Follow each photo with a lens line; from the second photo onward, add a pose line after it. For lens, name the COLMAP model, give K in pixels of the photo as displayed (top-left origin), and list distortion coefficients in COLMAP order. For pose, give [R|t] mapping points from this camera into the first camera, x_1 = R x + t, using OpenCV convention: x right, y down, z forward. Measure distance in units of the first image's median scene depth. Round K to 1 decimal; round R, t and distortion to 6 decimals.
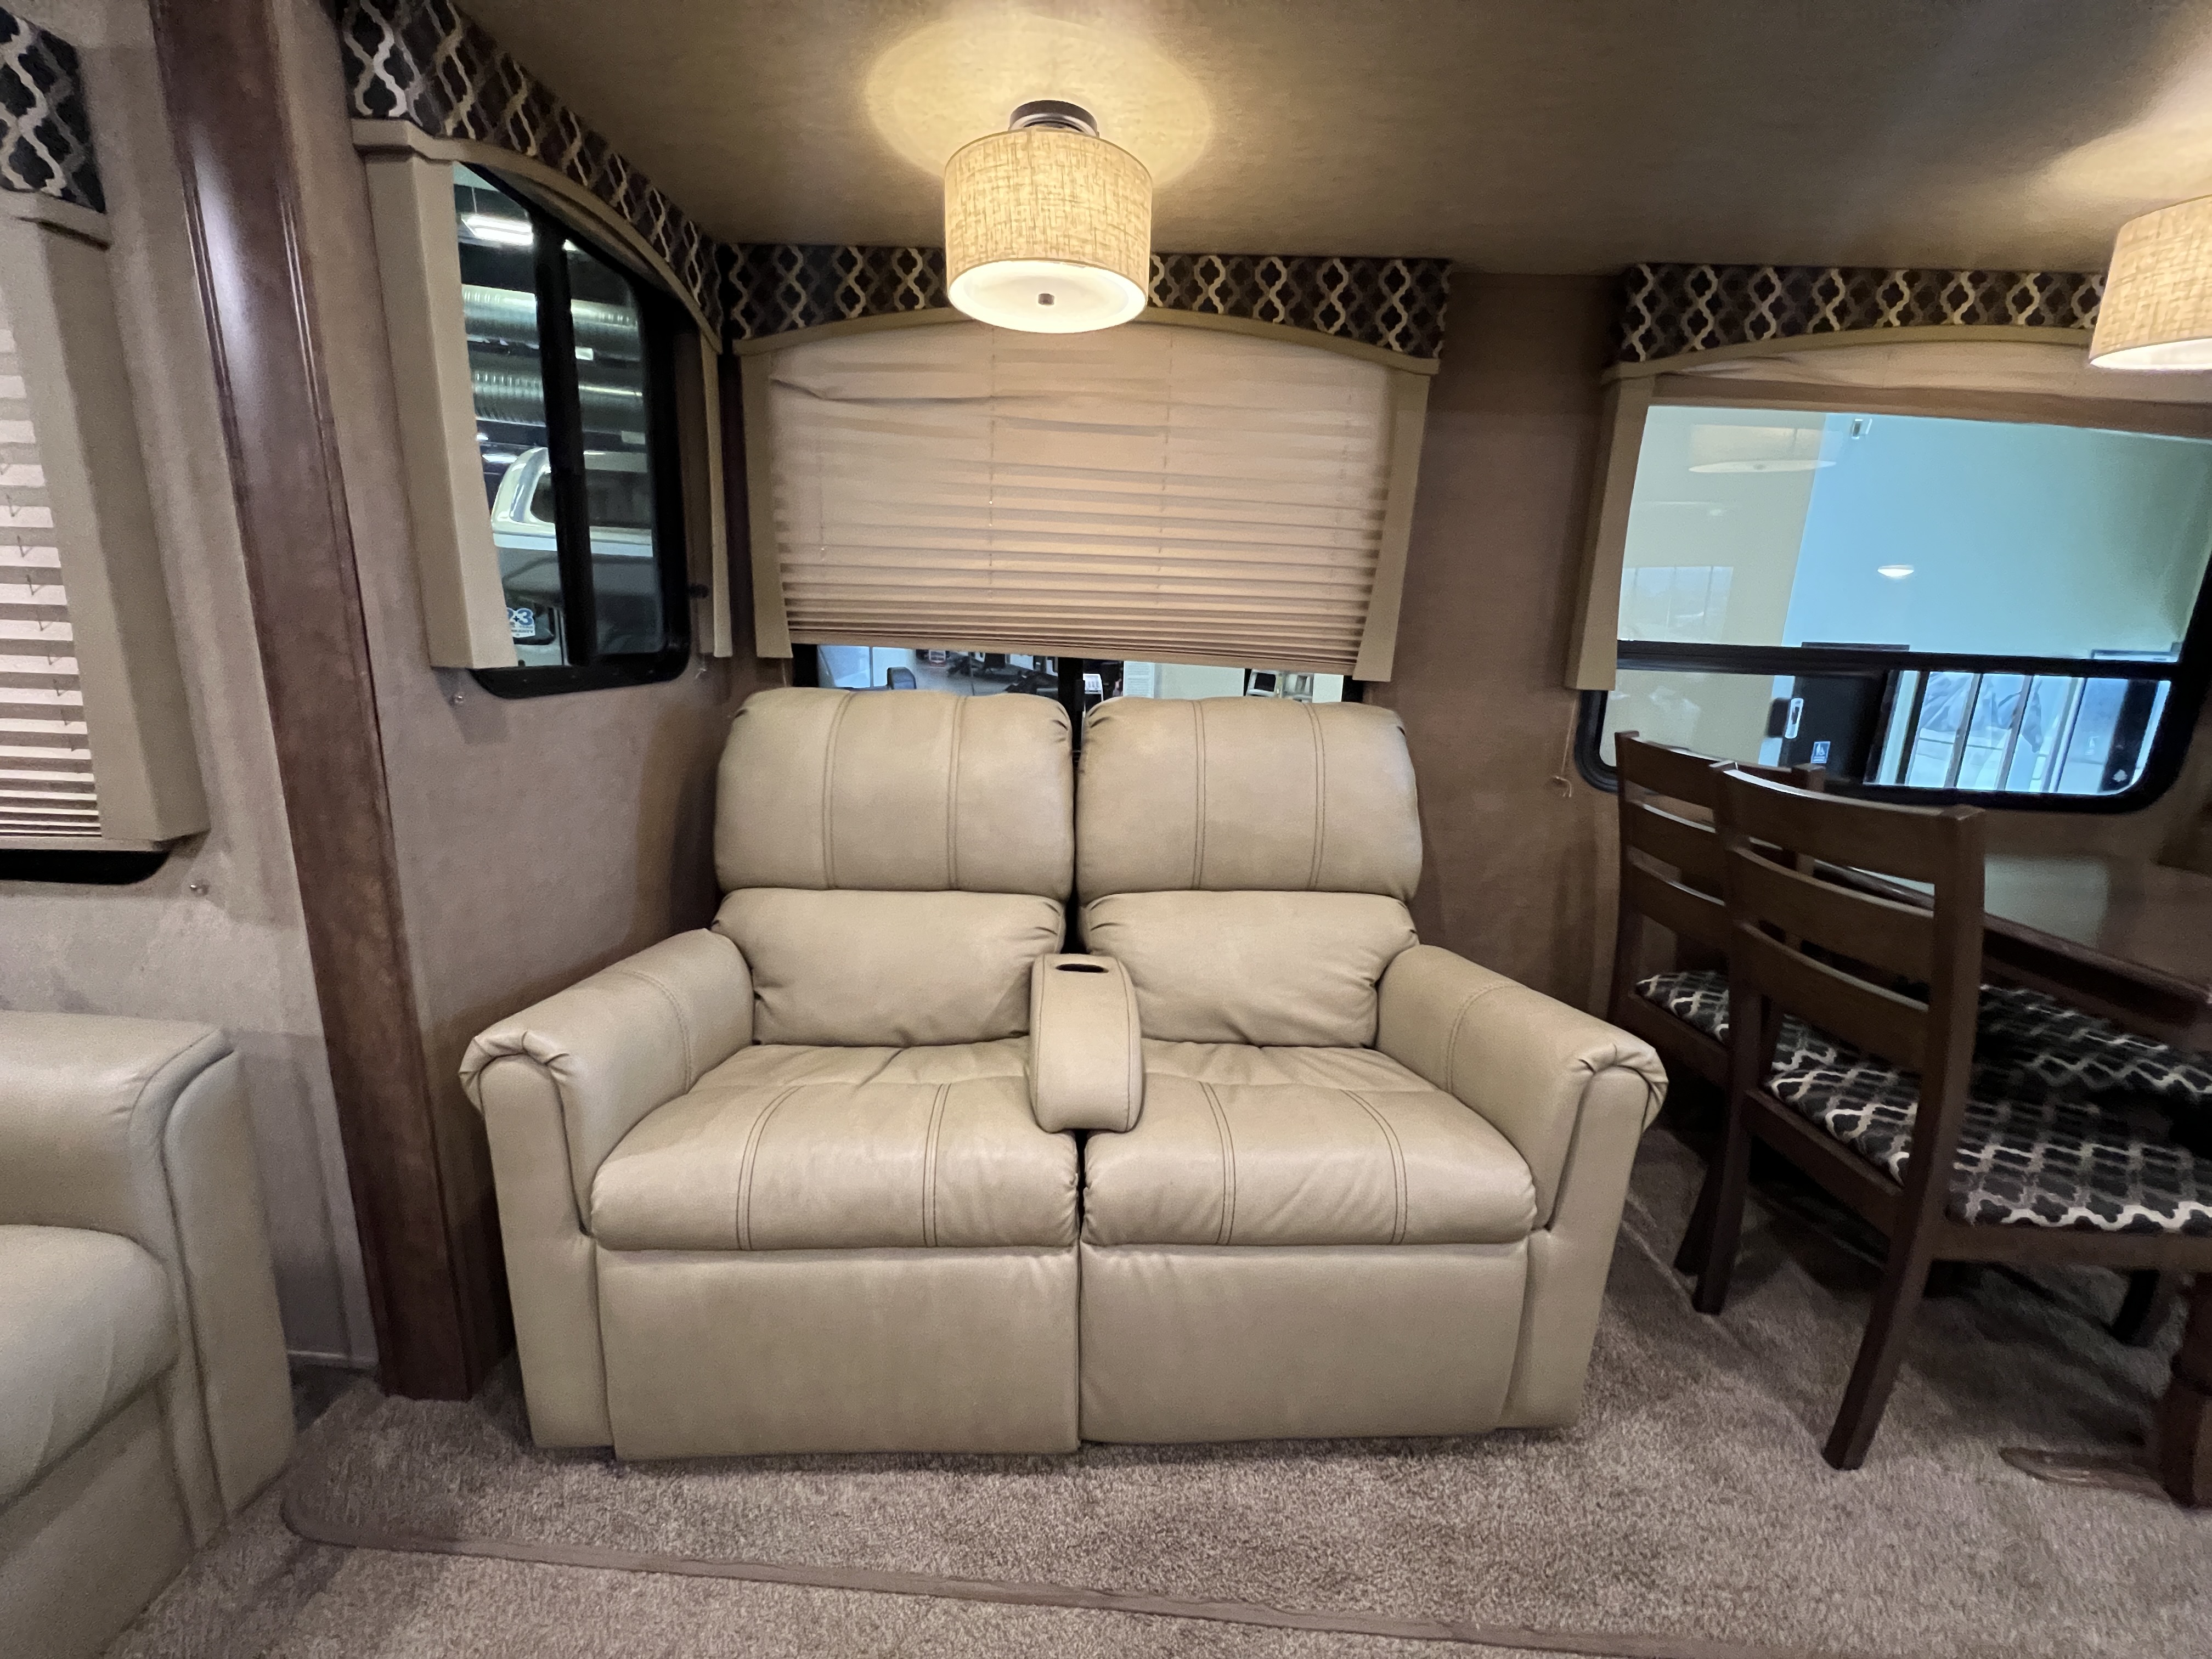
lens RADIAL K [[884.9, 0, 1100.4], [0, 884.9, 824.4], [0, 0, 1]] dist [-0.001566, 0.000069]
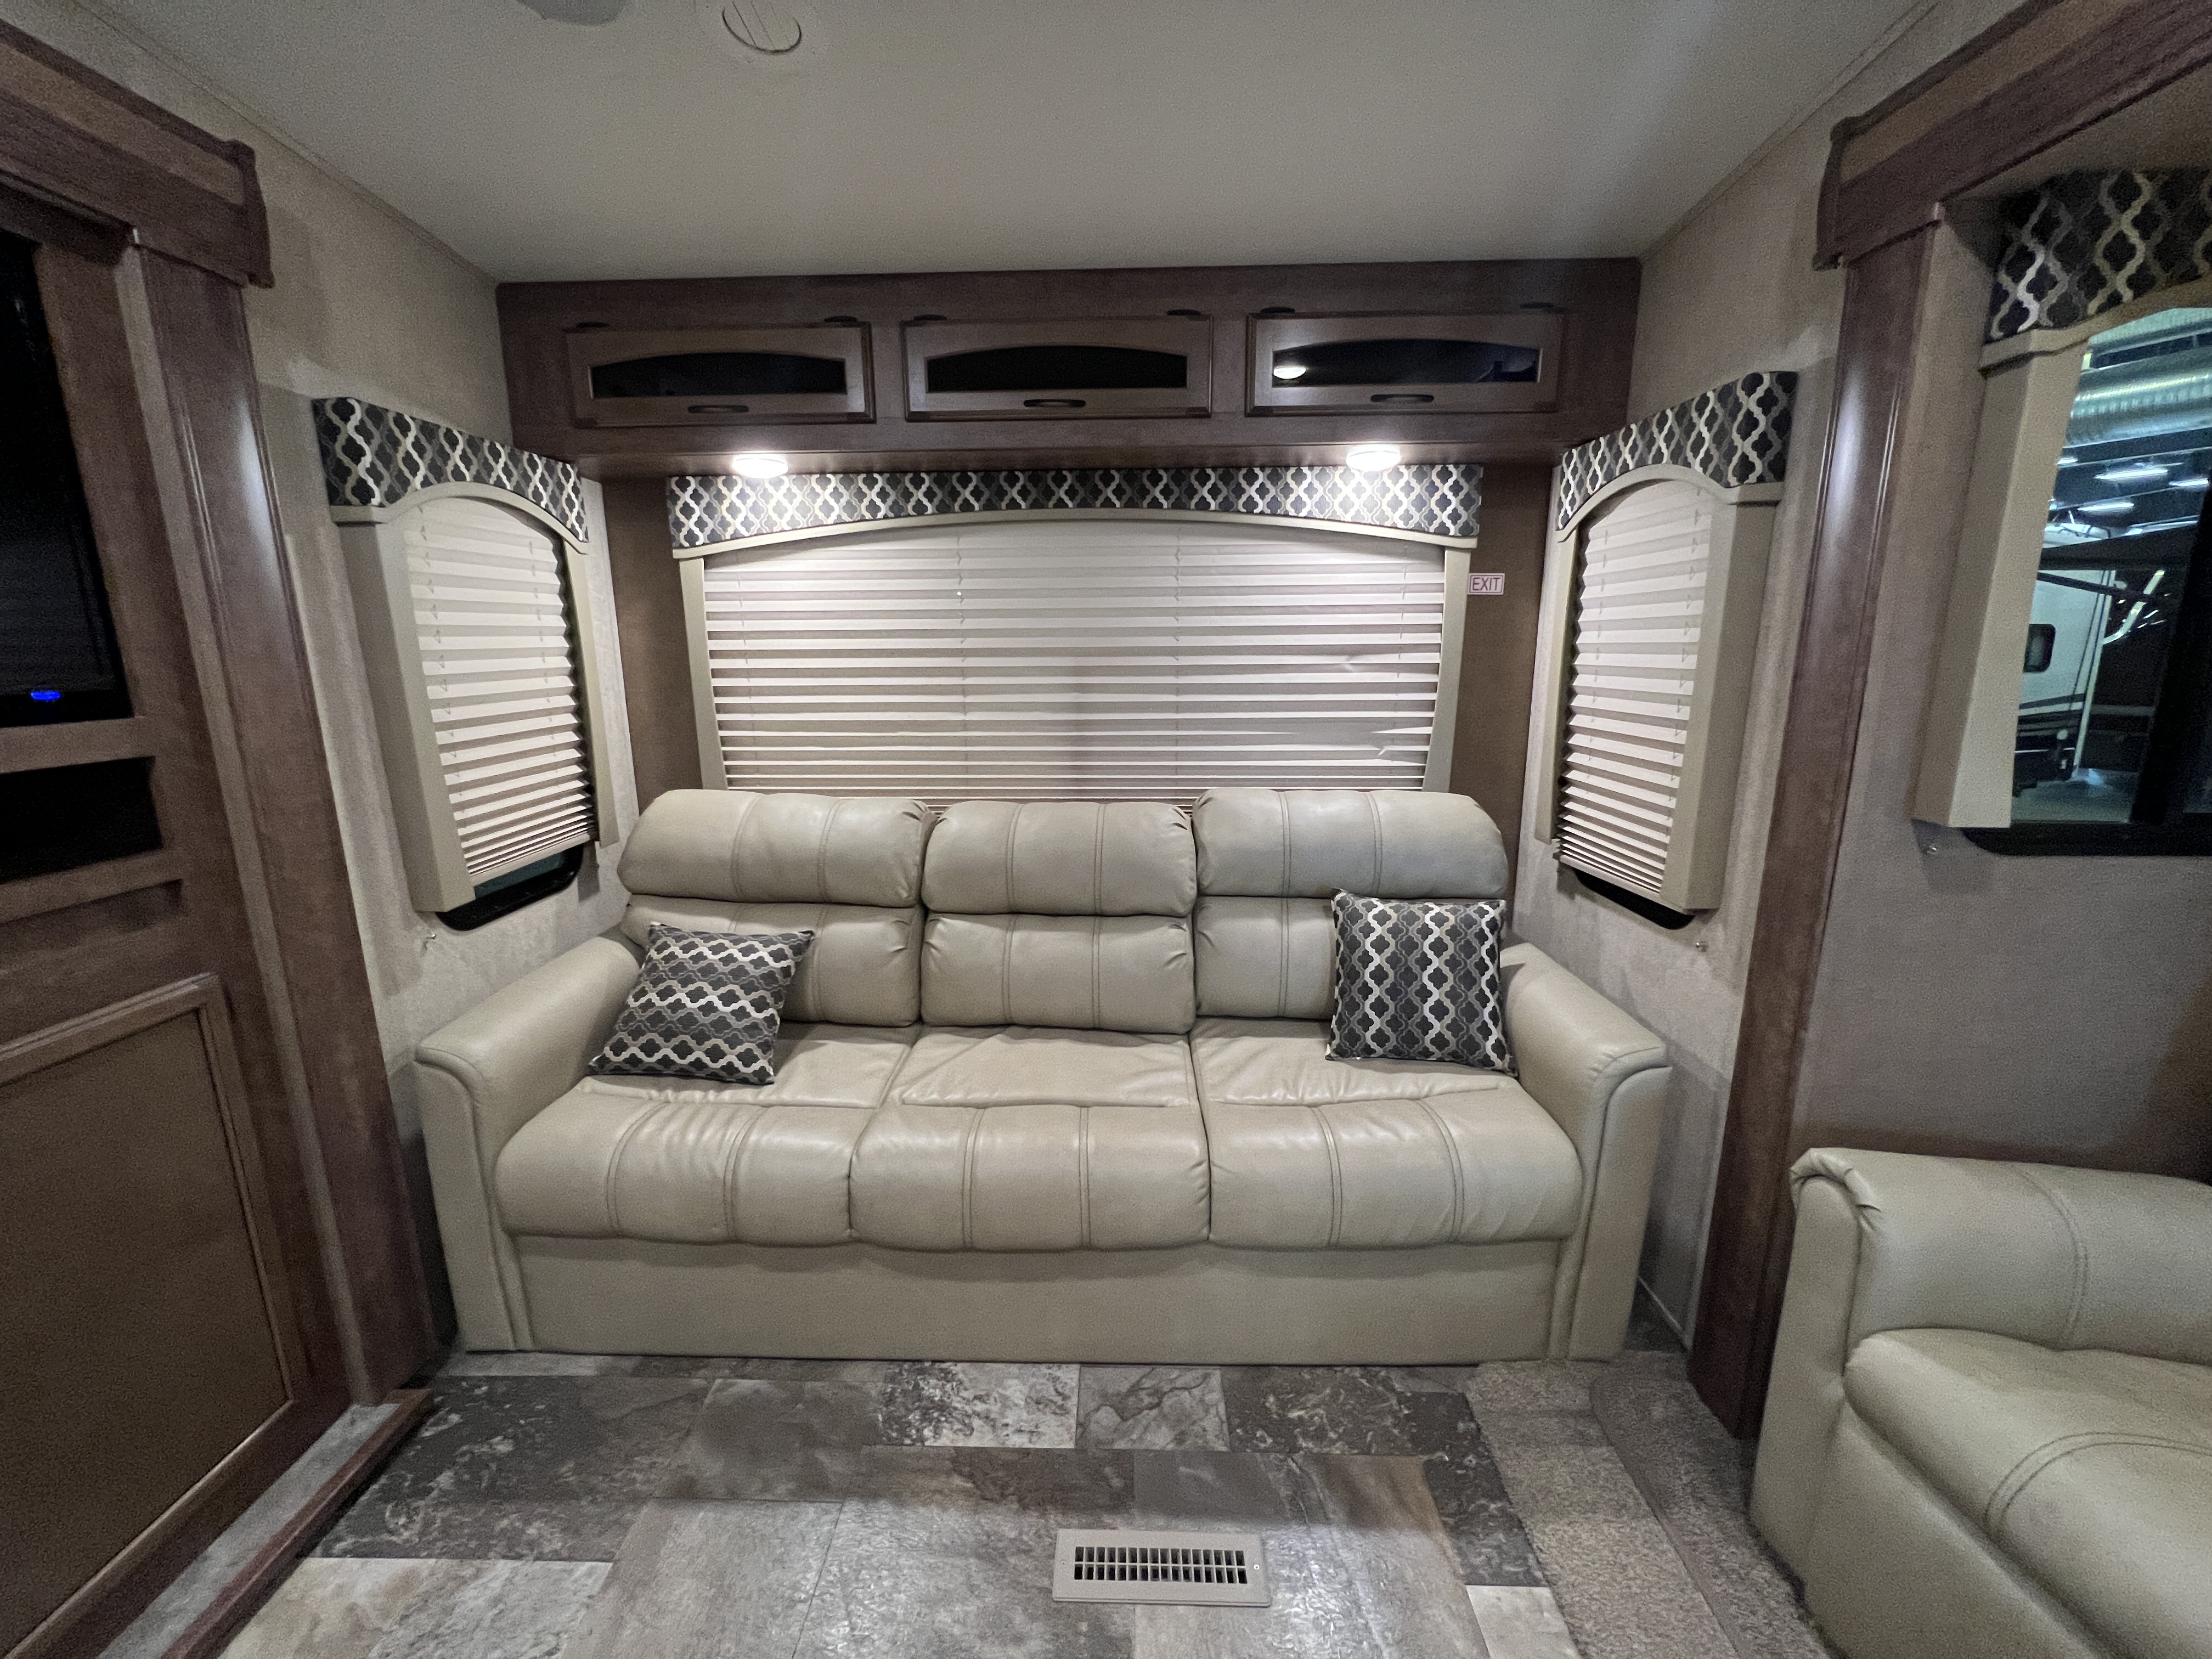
lens RADIAL K [[884.9, 0, 1100.4], [0, 884.9, 824.4], [0, 0, 1]] dist [-0.001566, 0.000069]
pose [[0.023207, 0.162305, -0.986468, 0.246090], [-0.213078, 0.964864, 0.153738, -0.106940], [0.976760, 0.206626, 0.056975, -0.026583]]
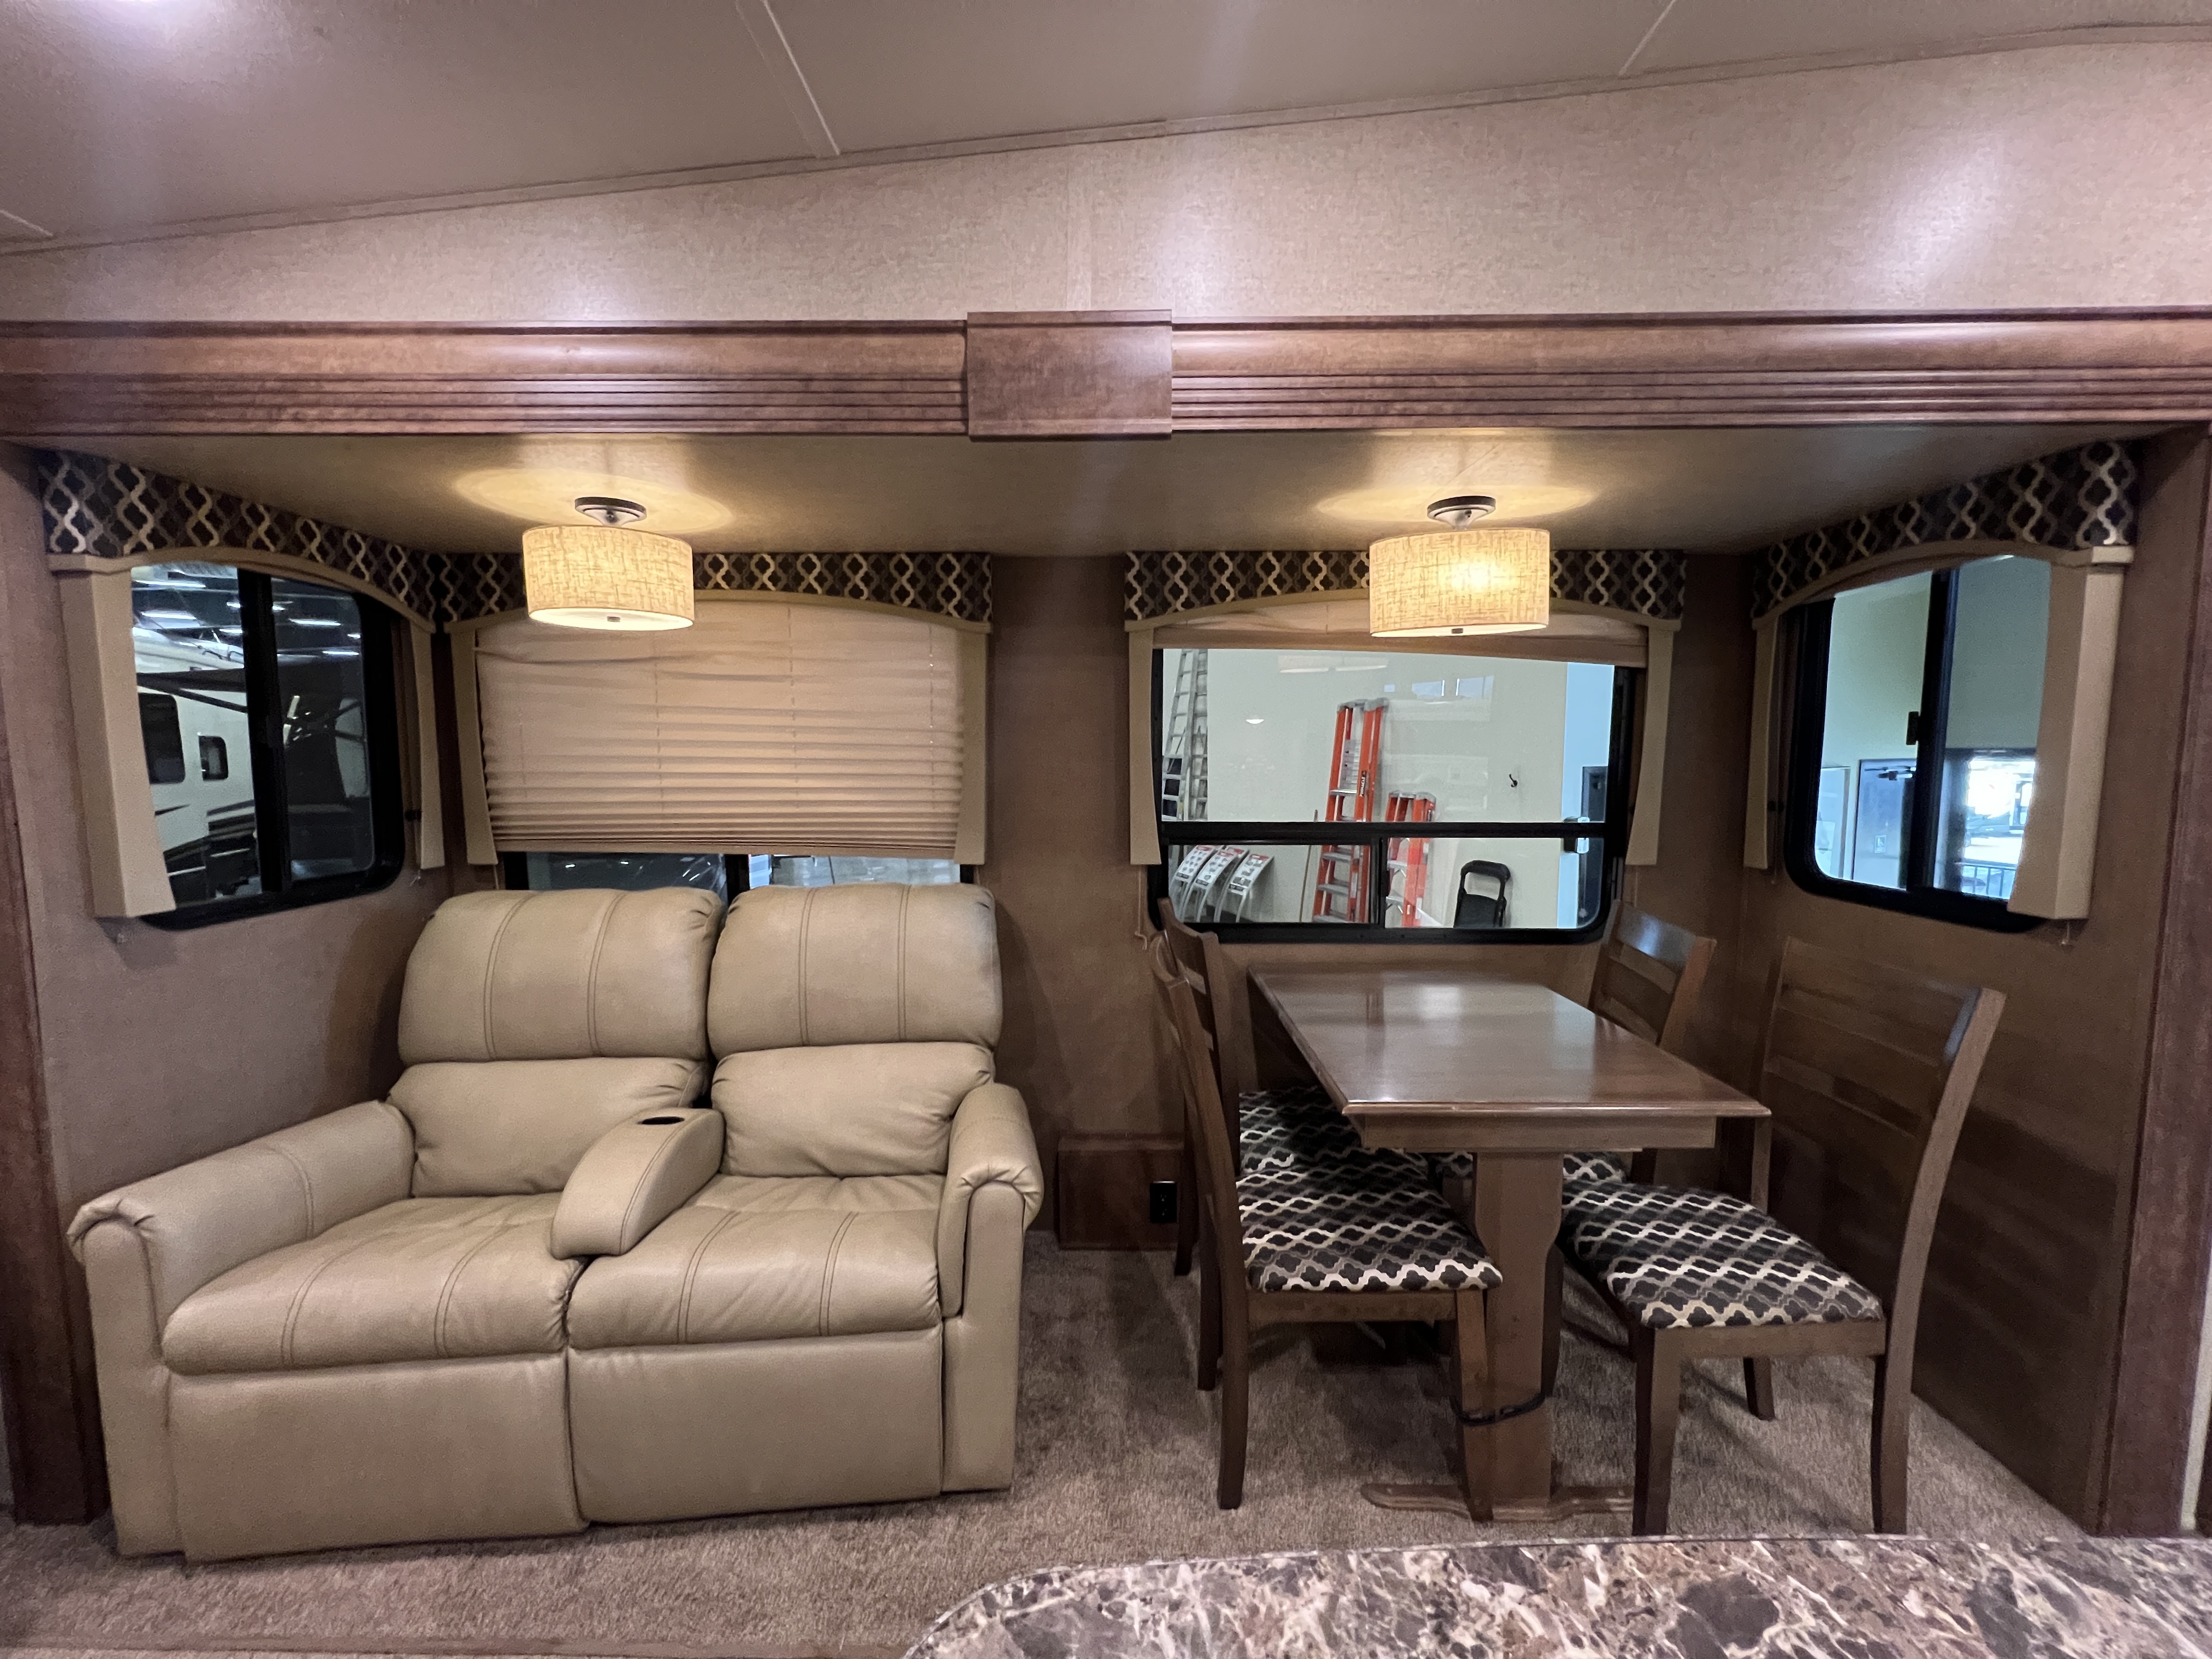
lens RADIAL K [[884.9, 0, 1100.4], [0, 884.9, 824.4], [0, 0, 1]] dist [-0.001566, 0.000069]
pose [[0.998557, -0.040814, 0.034902, 0.607921], [0.045067, 0.990317, -0.131302, -0.062477], [-0.029205, 0.132686, 0.990728, -0.324973]]
